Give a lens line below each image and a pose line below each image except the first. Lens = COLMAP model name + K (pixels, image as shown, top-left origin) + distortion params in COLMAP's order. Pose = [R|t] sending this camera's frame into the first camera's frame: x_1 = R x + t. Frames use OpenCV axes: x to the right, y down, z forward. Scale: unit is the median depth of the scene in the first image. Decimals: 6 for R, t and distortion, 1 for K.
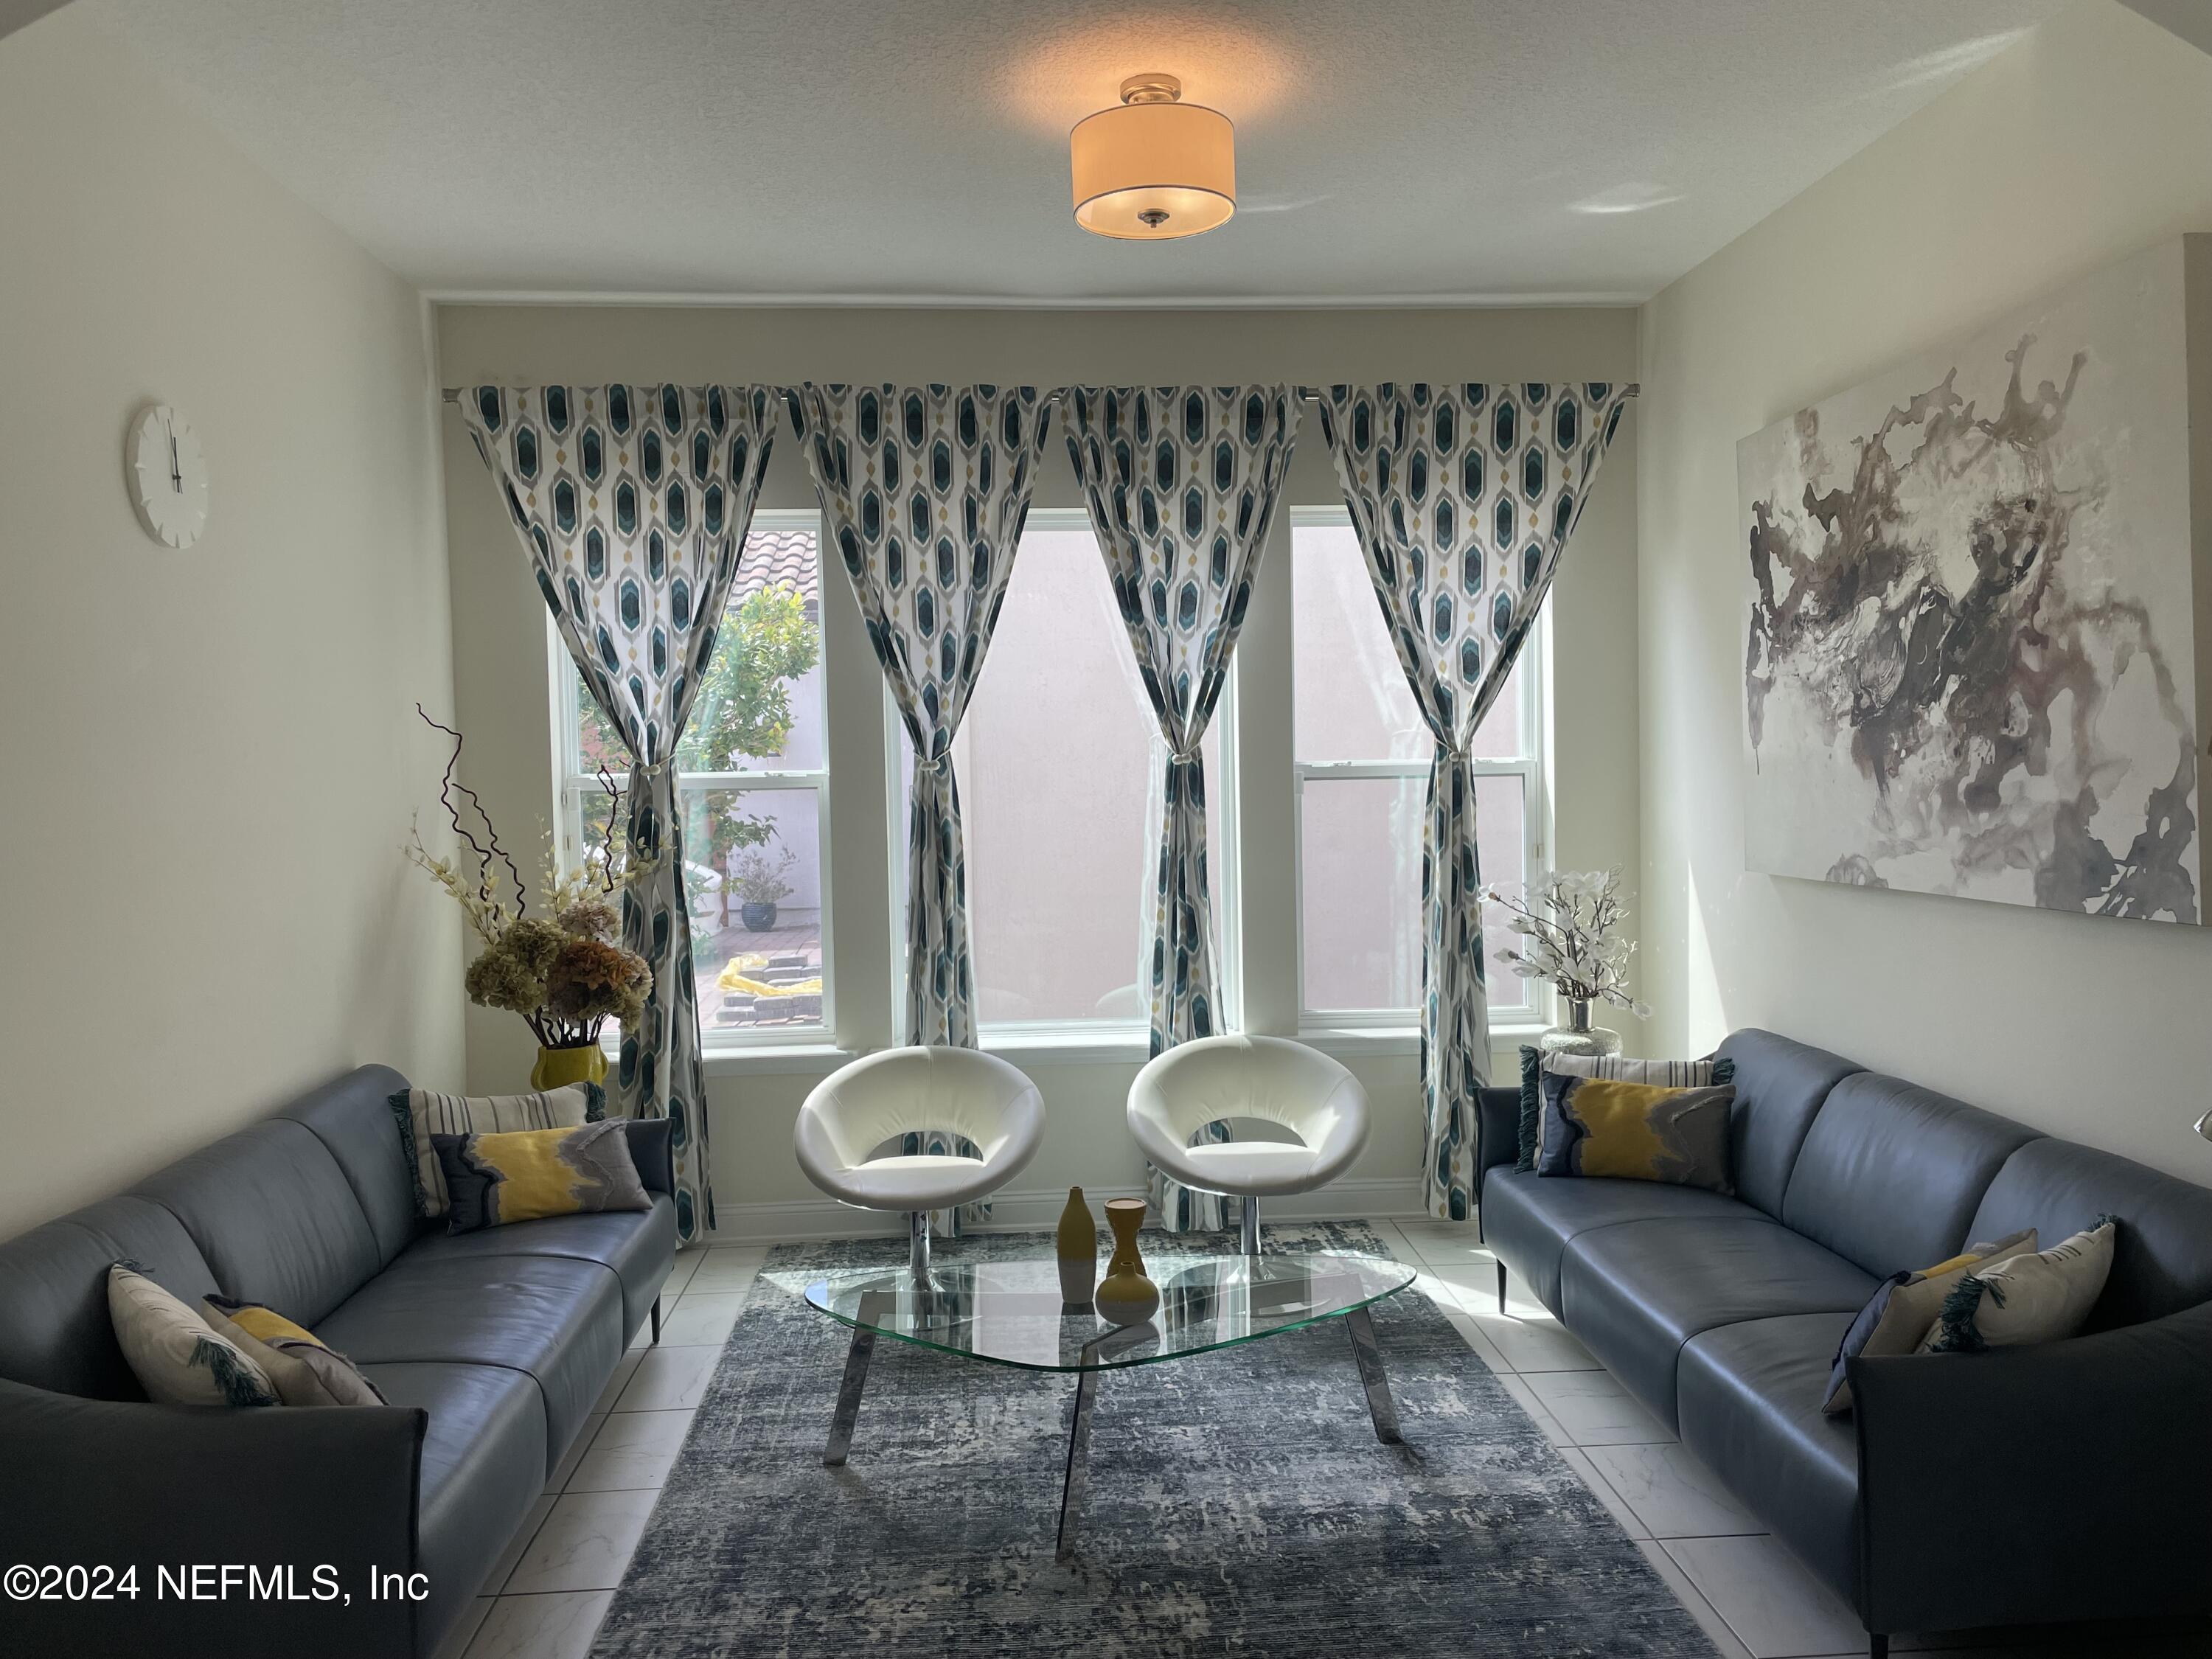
lens RADIAL K [[1681.9, 0, 1105.9], [0, 1681.9, 822.3], [0, 0, 1]] dist [0.056580, -0.050829]
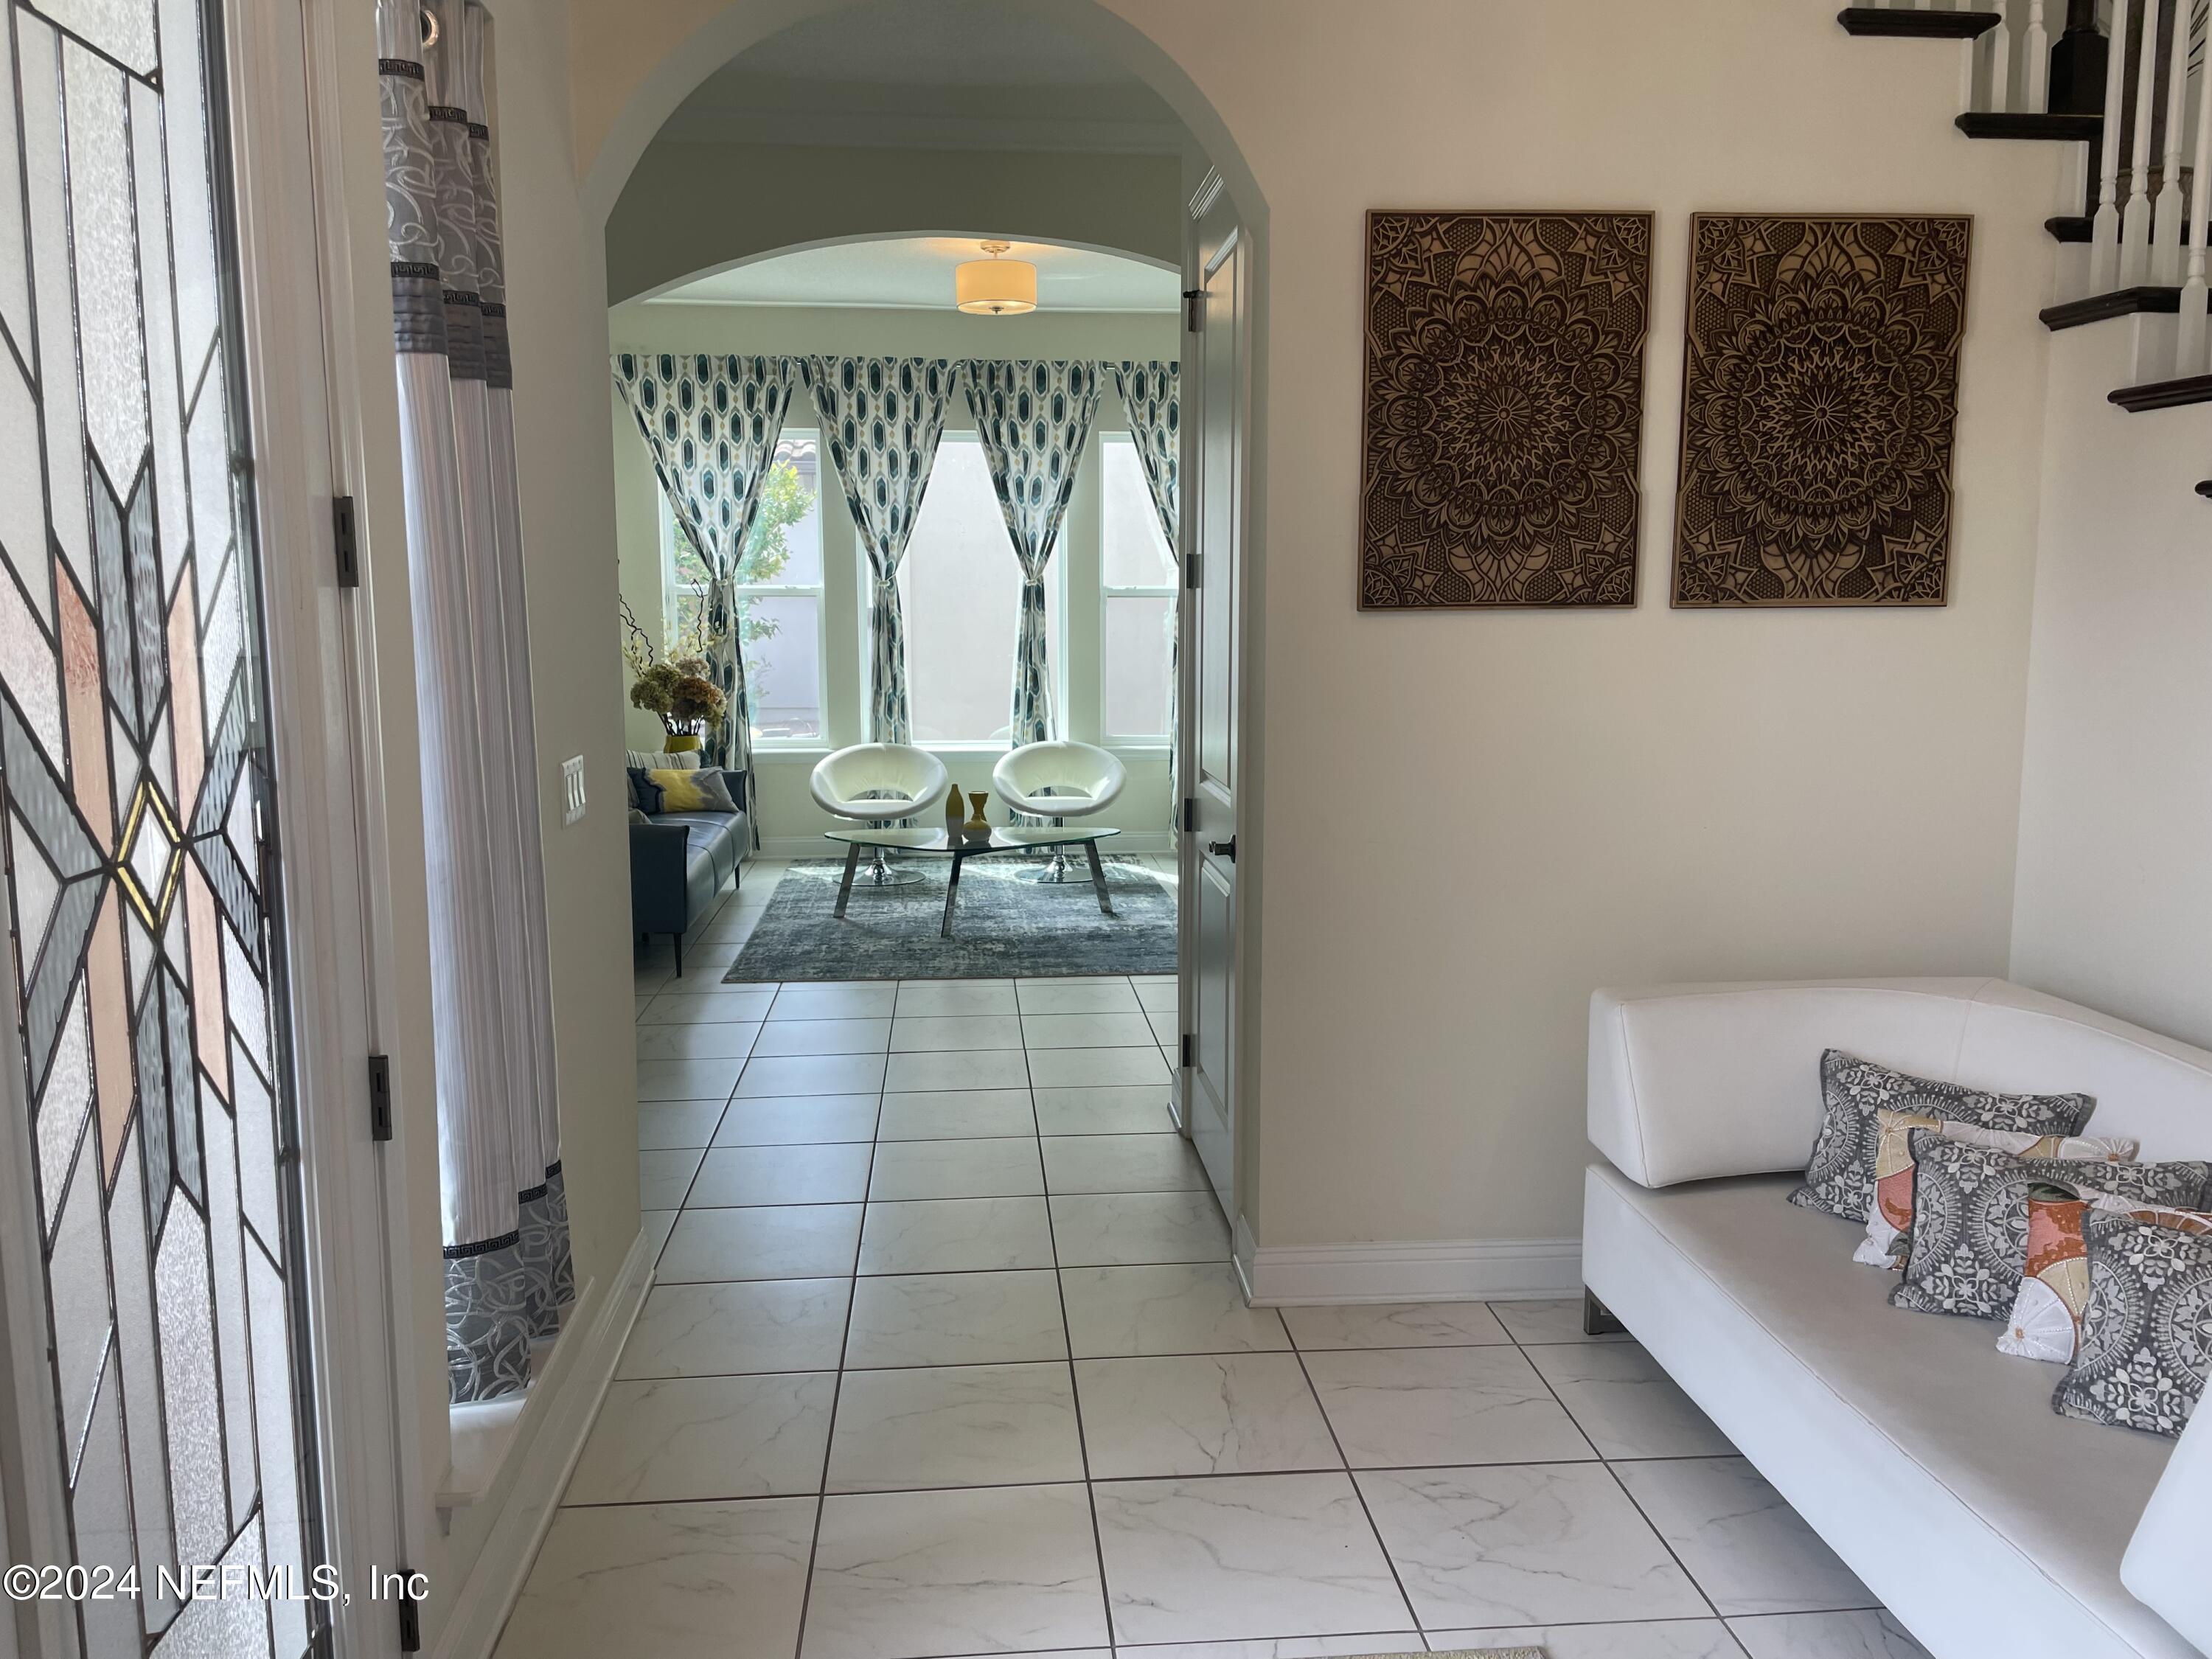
lens RADIAL K [[1681.9, 0, 1103.4], [0, 1681.9, 826.7], [0, 0, 1]] dist [0.056580, -0.050829]
pose [[0.999452, 0.013918, 0.030037, 0.074086], [-0.016781, 0.995117, 0.097269, 0.044446], [-0.028537, -0.097719, 0.994805, -0.773018]]
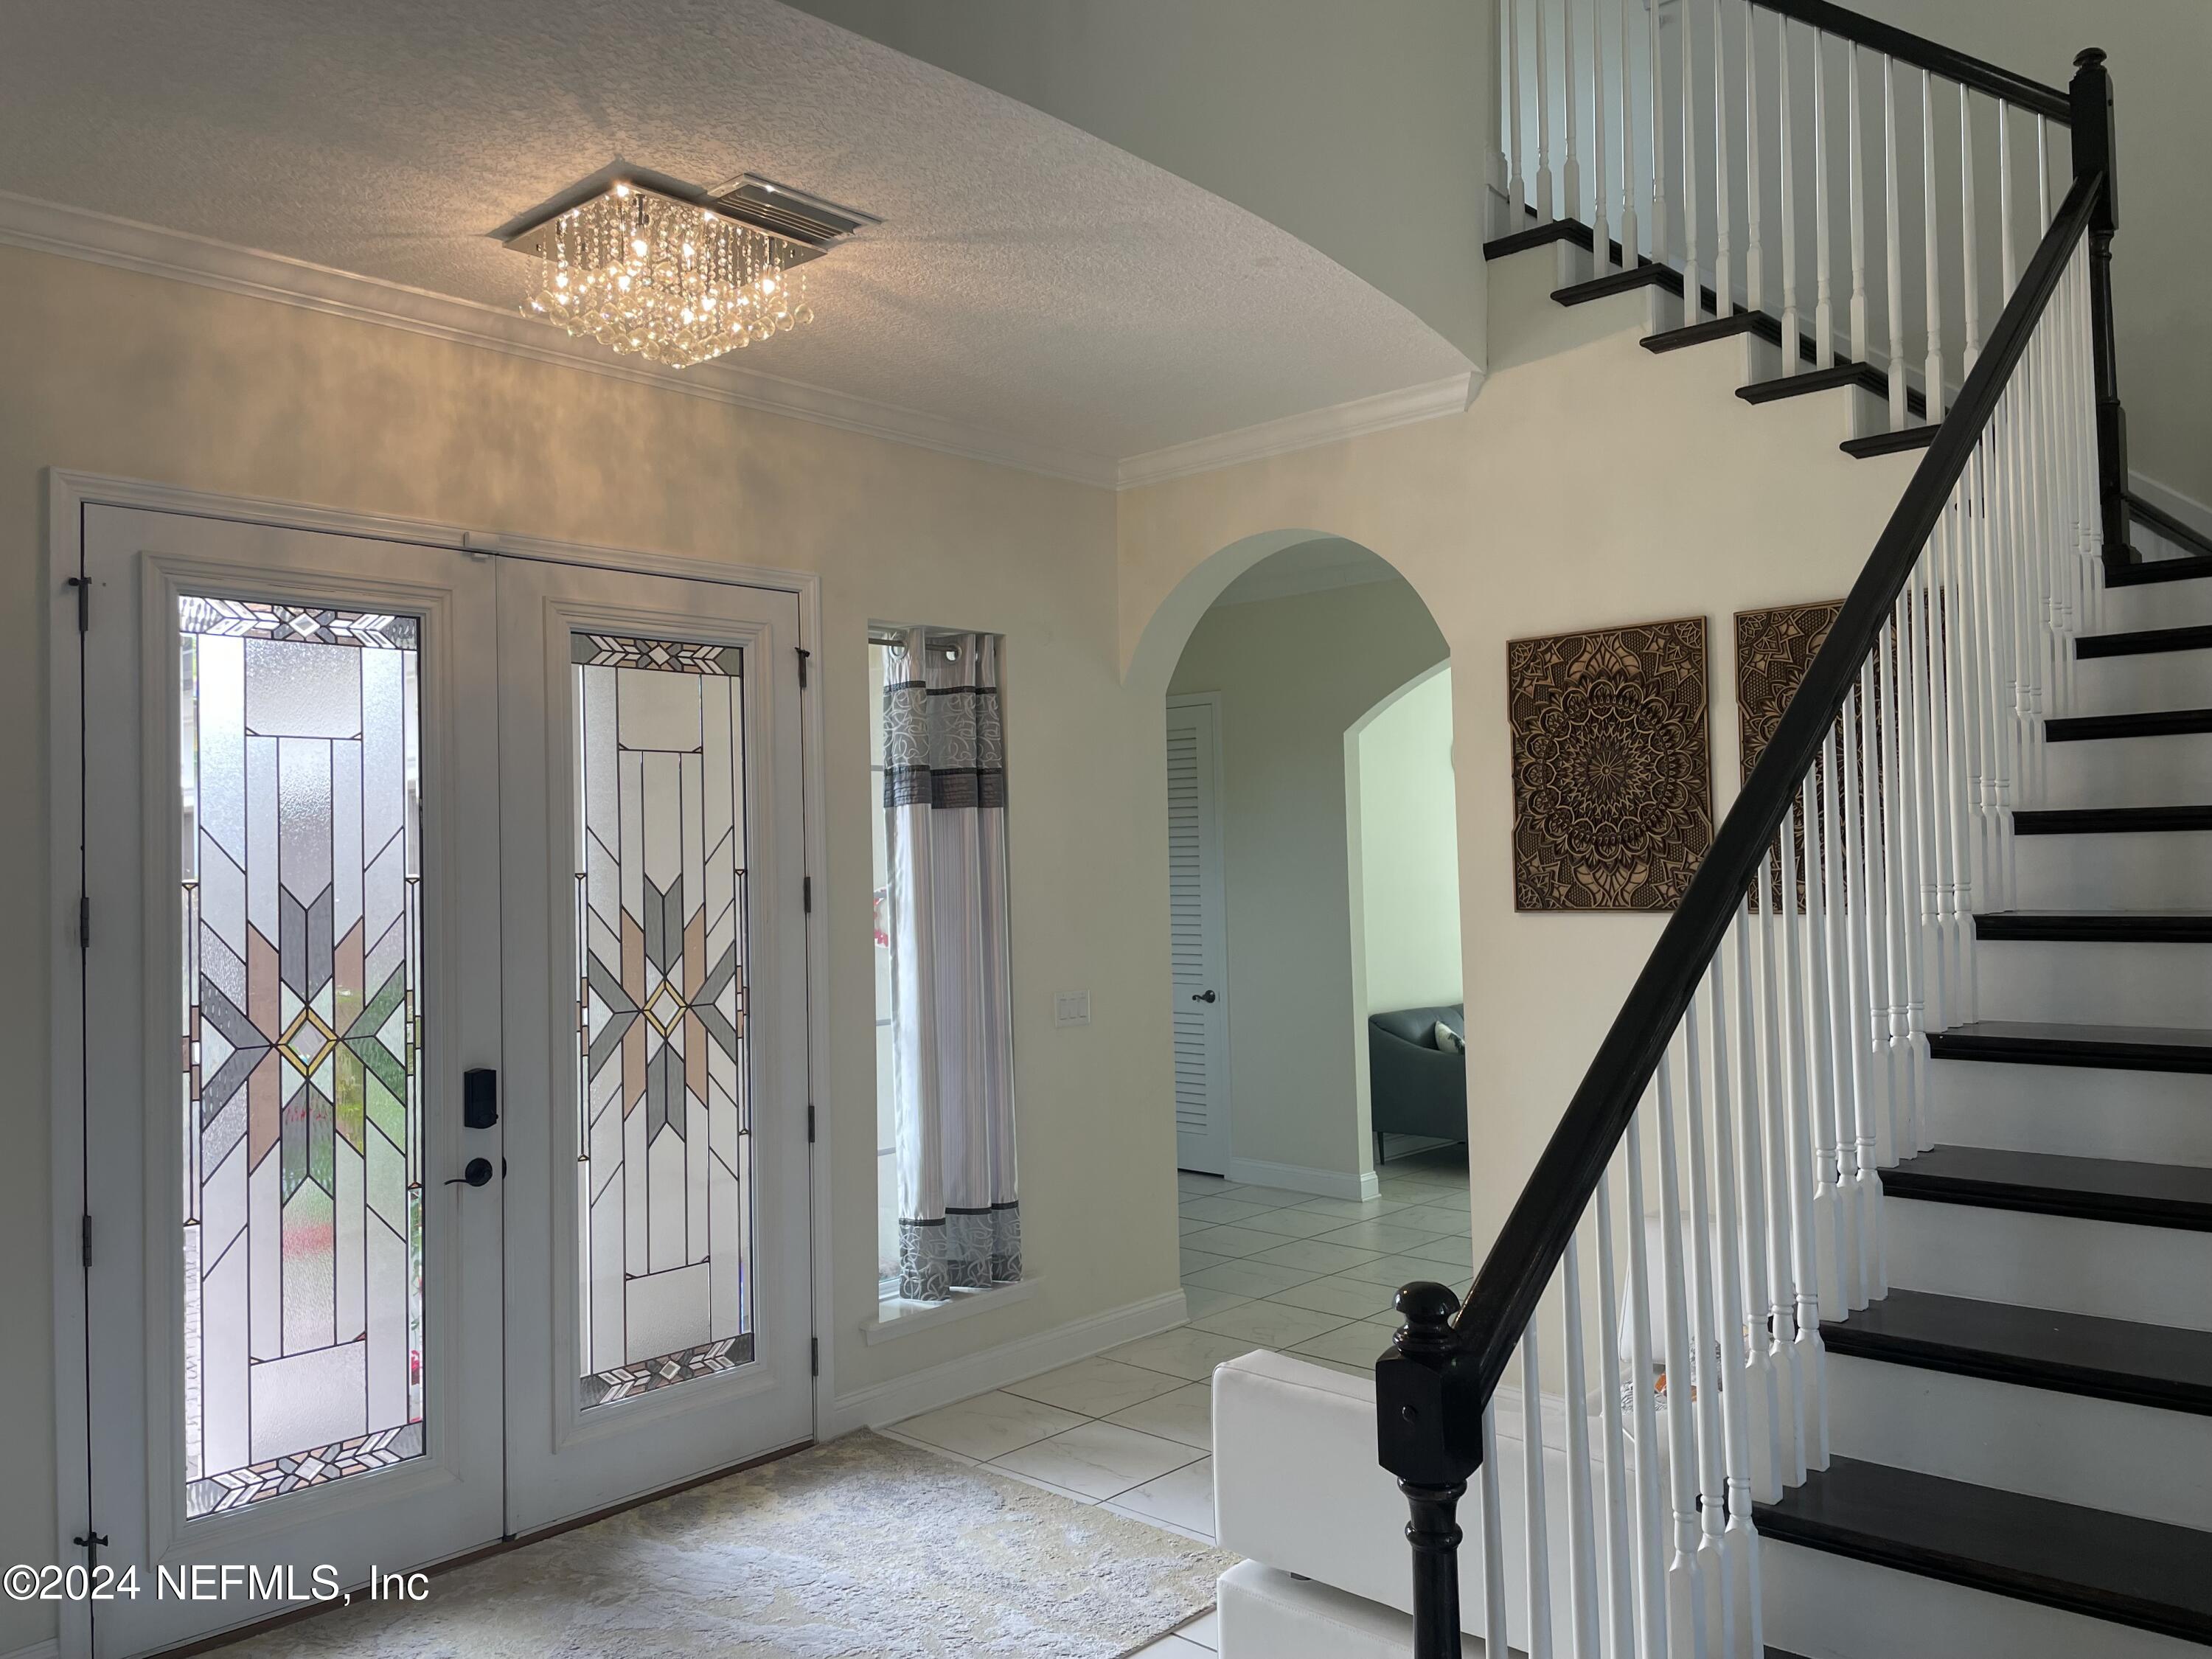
lens RADIAL K [[1681.9, 0, 1107.9], [0, 1681.9, 824.4], [0, 0, 1]] dist [0.056580, -0.050829]
pose [[0.688327, -0.010788, -0.725320, 1.852458], [-0.019649, 0.999245, -0.033509, -0.051296], [0.725134, 0.037317, 0.687596, -1.164055]]
